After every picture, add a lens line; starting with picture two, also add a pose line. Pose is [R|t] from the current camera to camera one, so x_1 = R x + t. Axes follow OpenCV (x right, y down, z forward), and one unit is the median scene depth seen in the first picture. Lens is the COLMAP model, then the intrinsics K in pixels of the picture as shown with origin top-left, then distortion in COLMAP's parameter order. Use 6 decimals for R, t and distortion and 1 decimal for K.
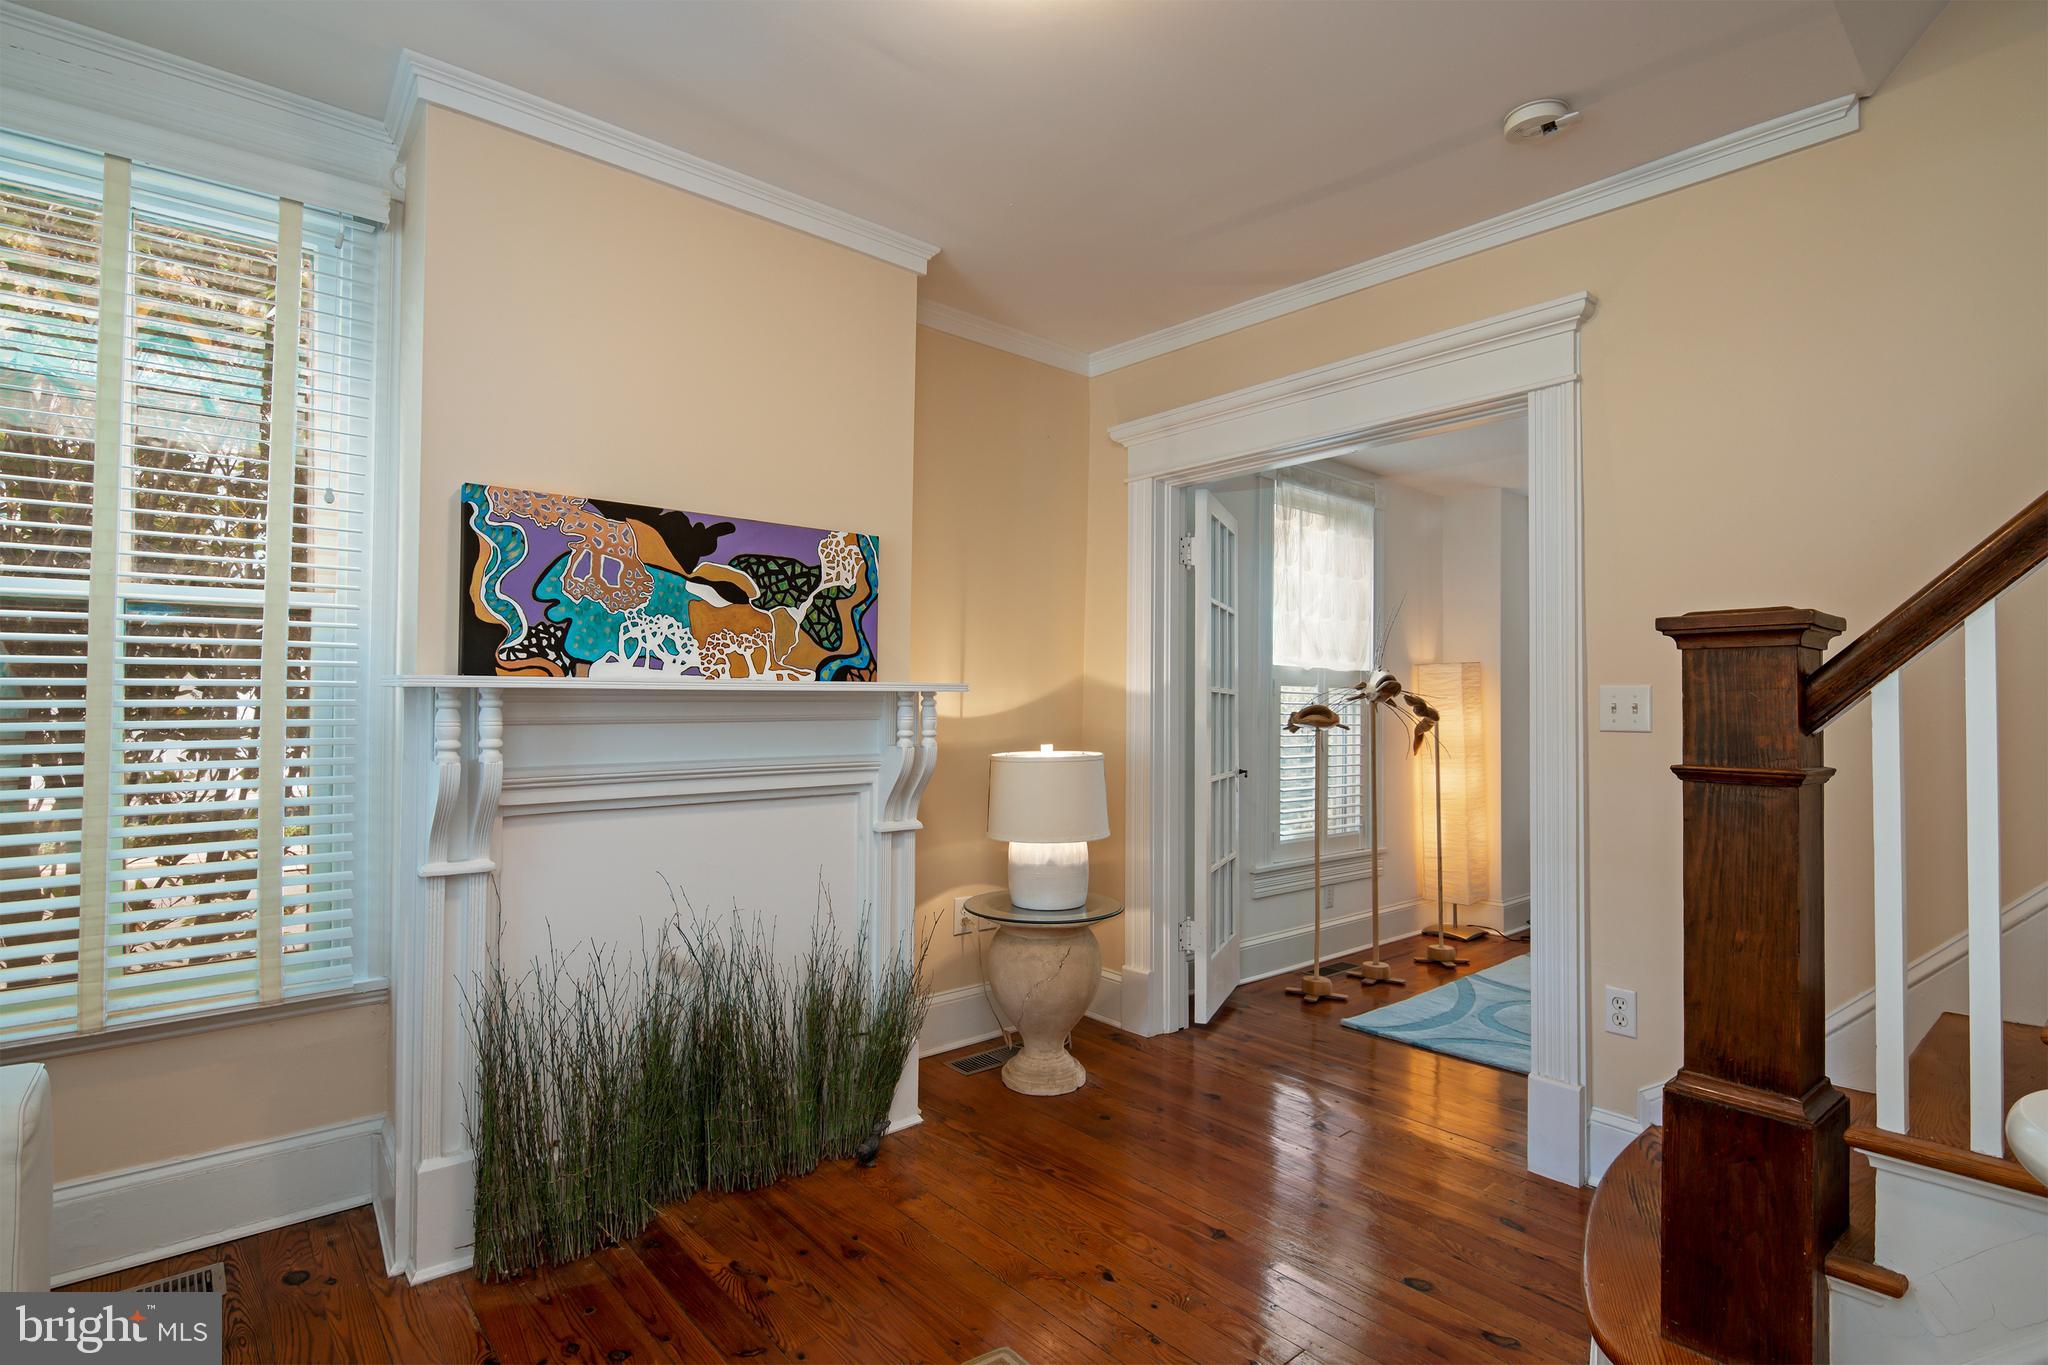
lens RADIAL K [[1001.8, 0, 1016.4], [0, 1001.8, 684.3], [0, 0, 1]] dist [0.001563, -0.002615]
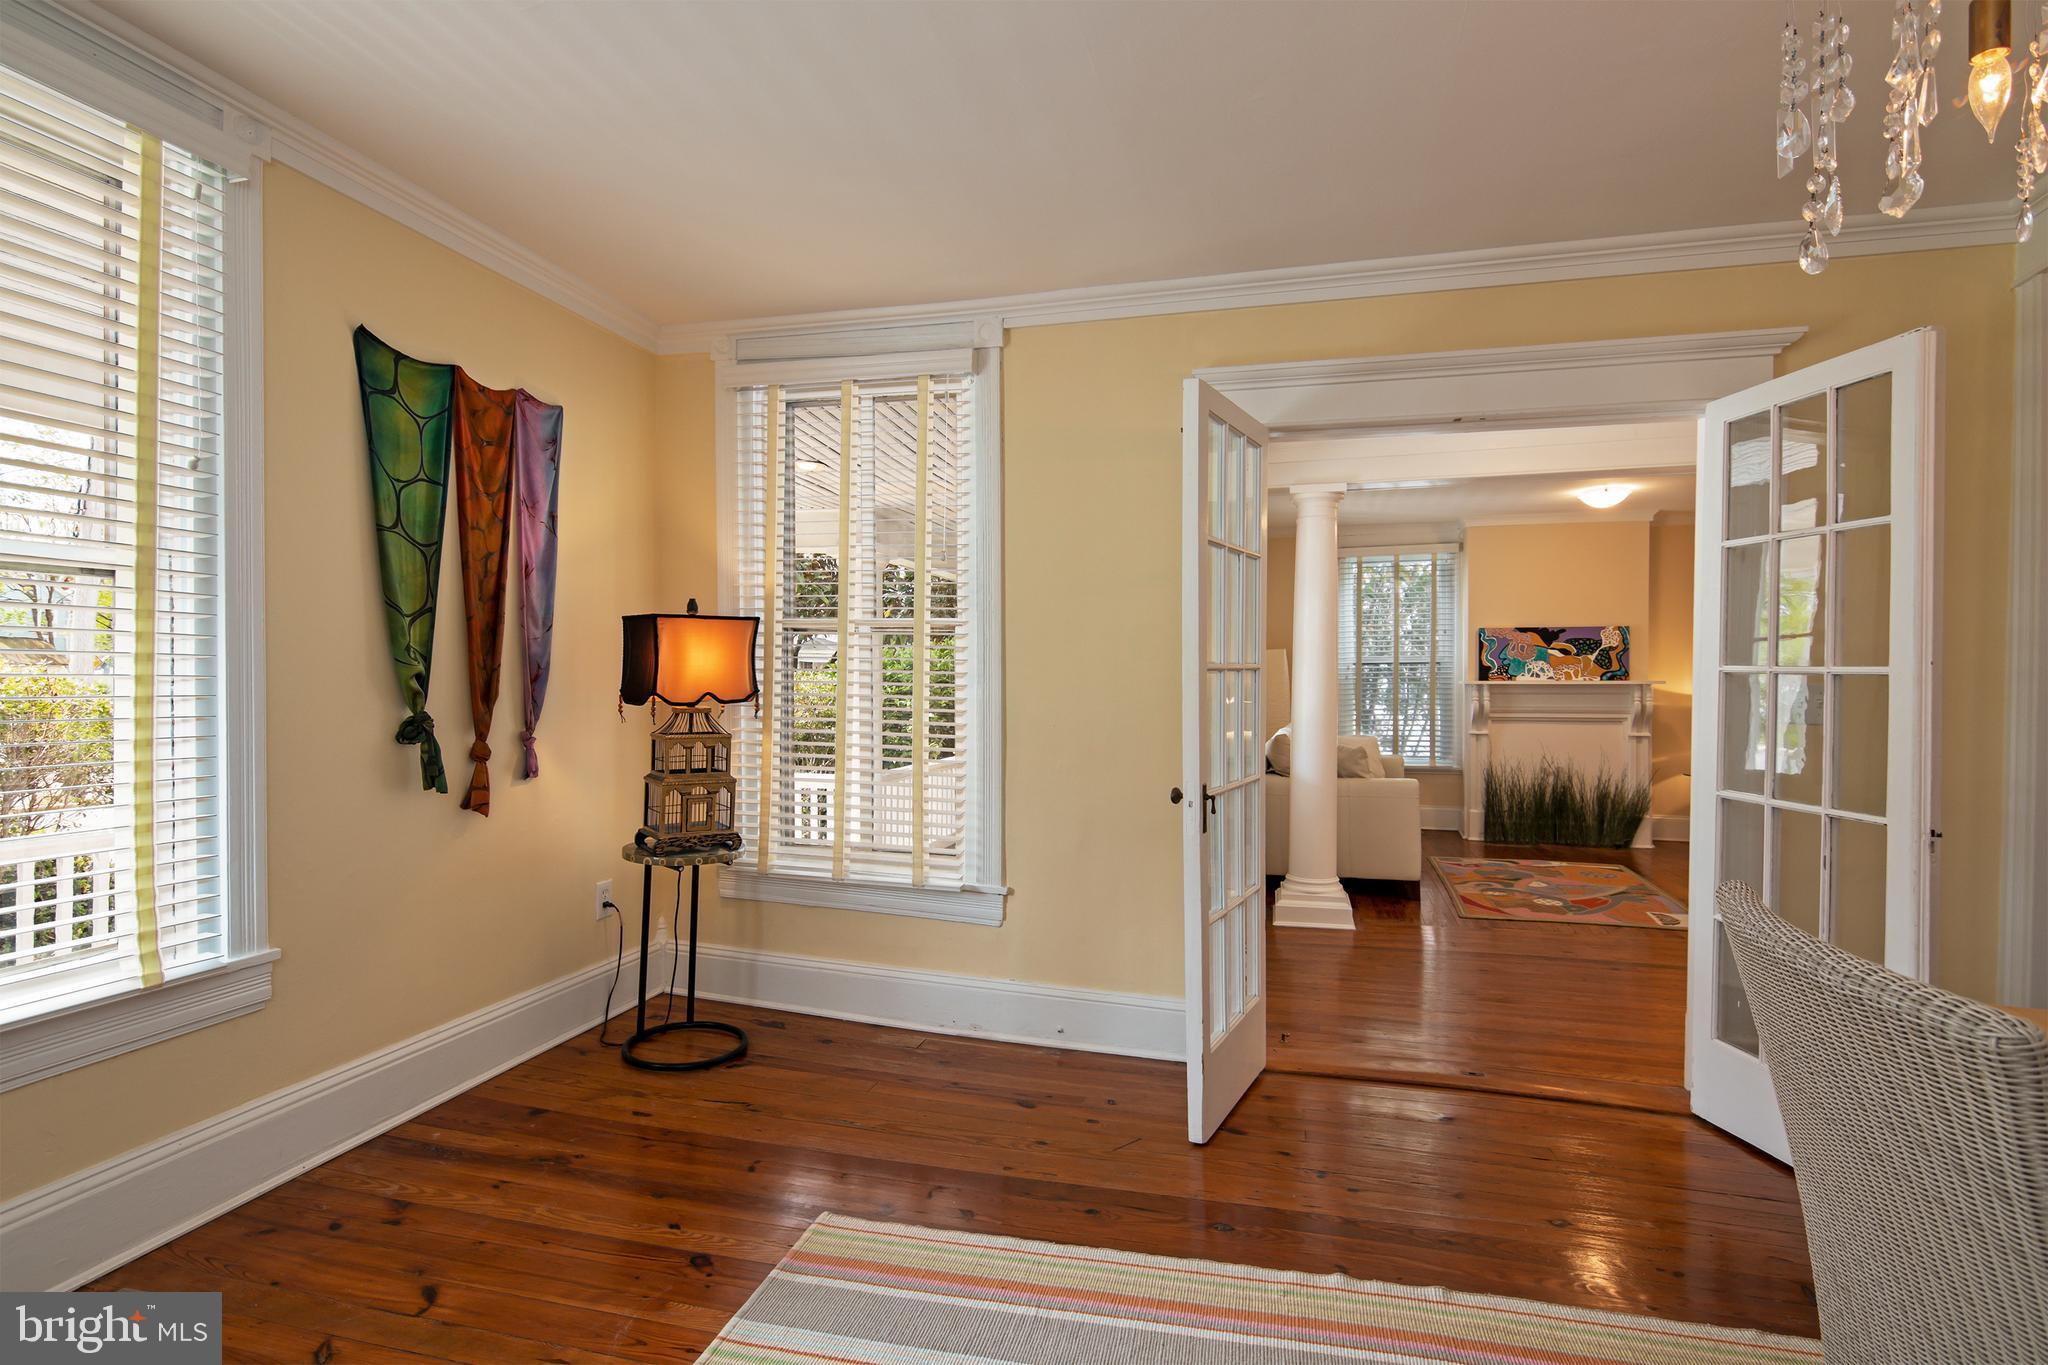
lens RADIAL K [[1001.8, 0, 1024.1], [0, 1001.8, 678.9], [0, 0, 1]] dist [0.001563, -0.002615]
pose [[0.568108, -0.012589, -0.822858, 1.284955], [0.012440, 0.999900, -0.006709, -0.009435], [0.822860, -0.006425, 0.568208, -2.078613]]
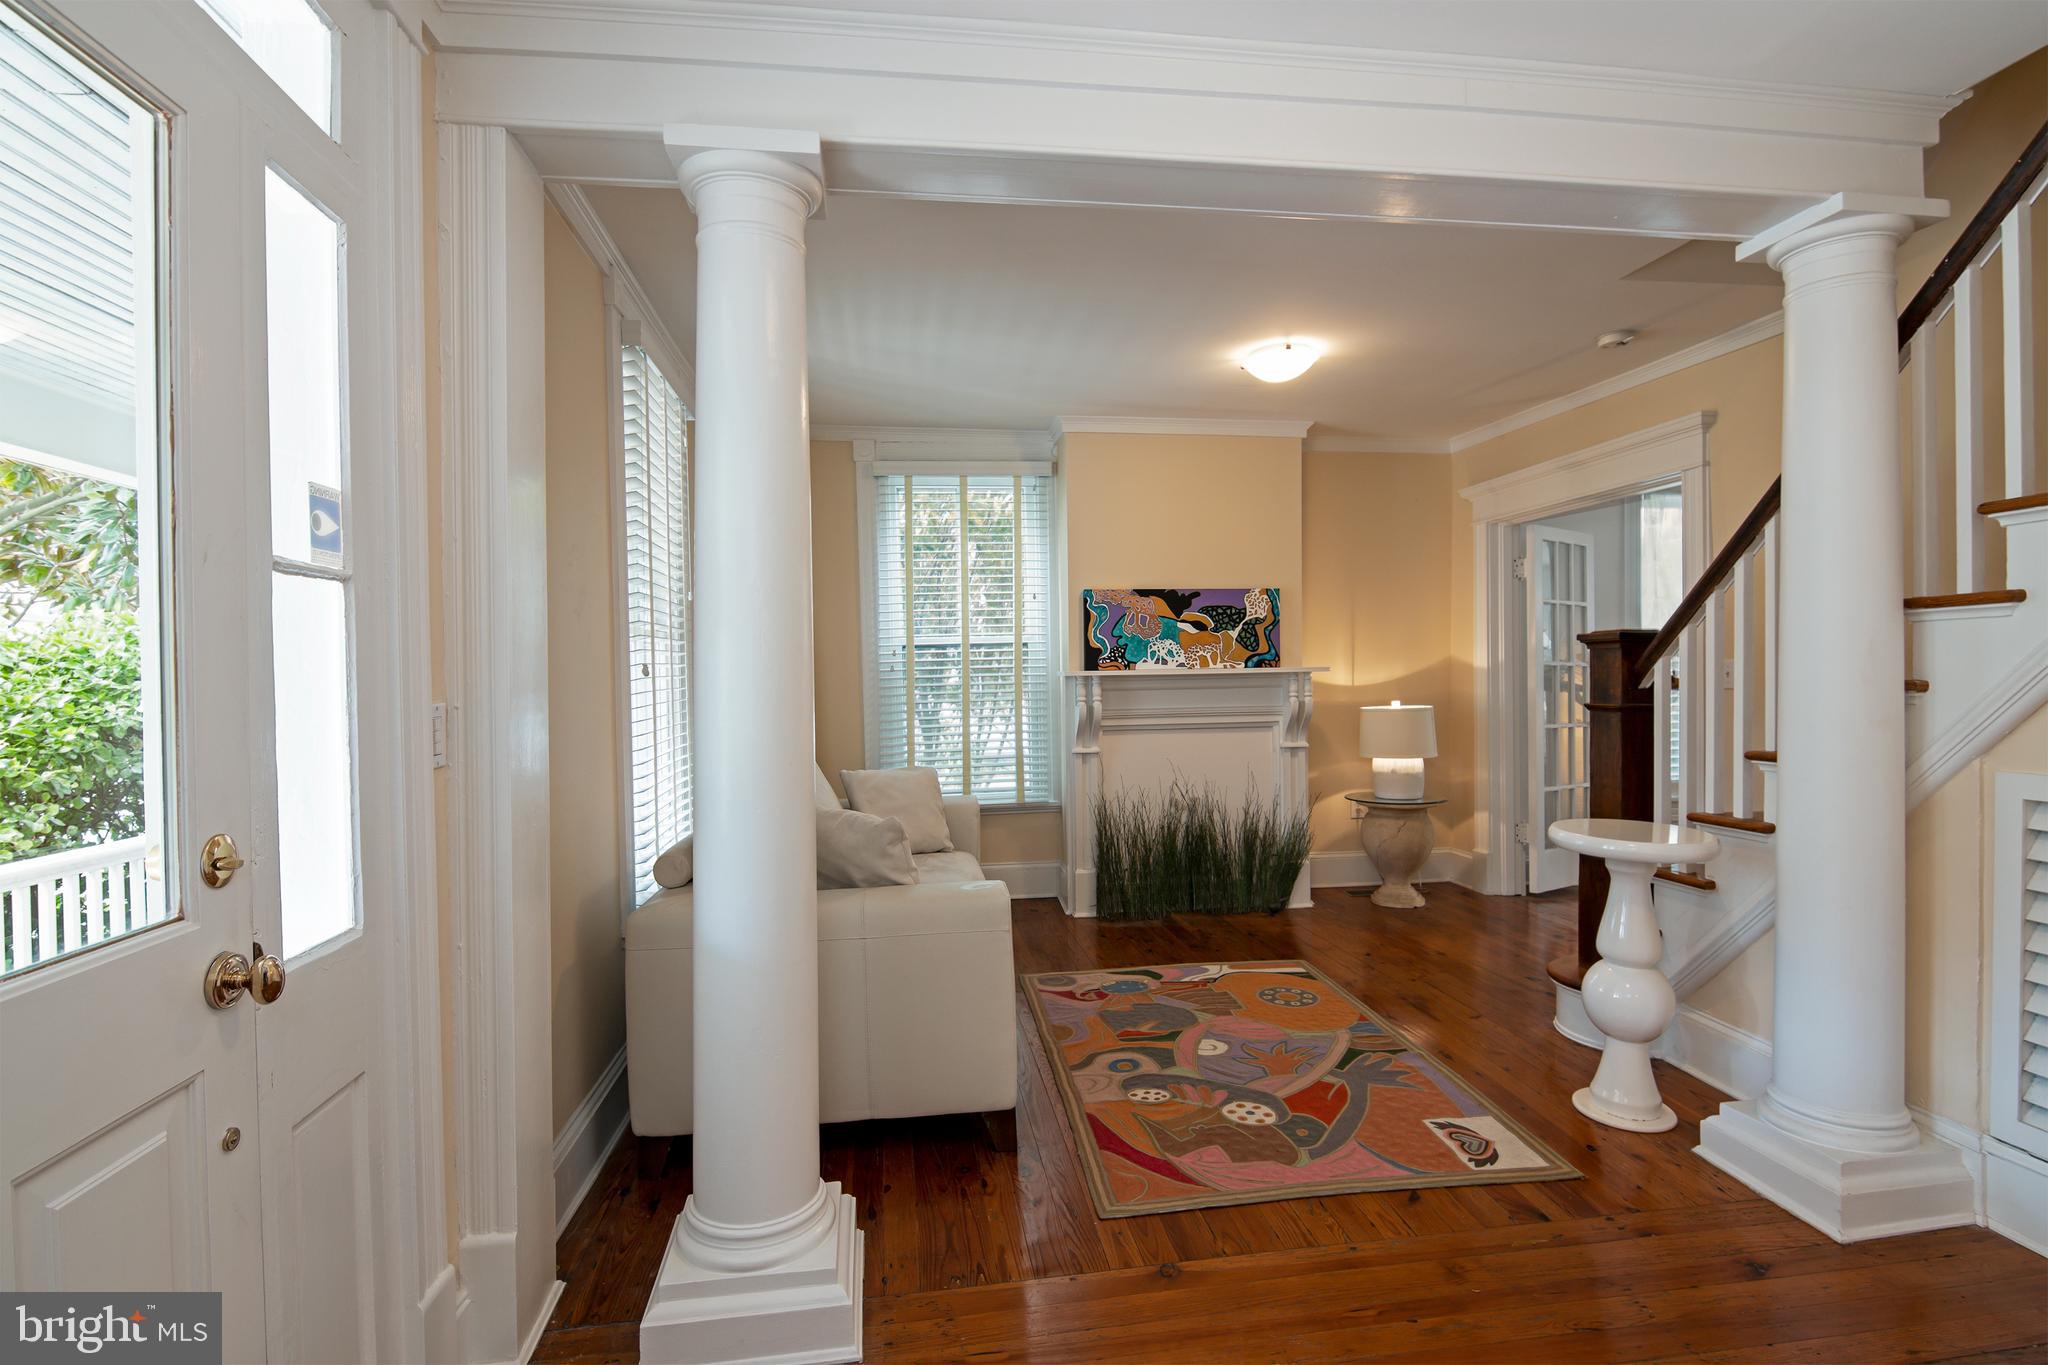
lens RADIAL K [[1001.8, 0, 1034.1], [0, 1001.8, 672.4], [0, 0, 1]] dist [0.001563, -0.002615]
pose [[0.852650, -0.020023, -0.522099, 0.496157], [0.028682, 0.999552, 0.008507, -0.023760], [0.521695, -0.022229, 0.852842, -0.927424]]
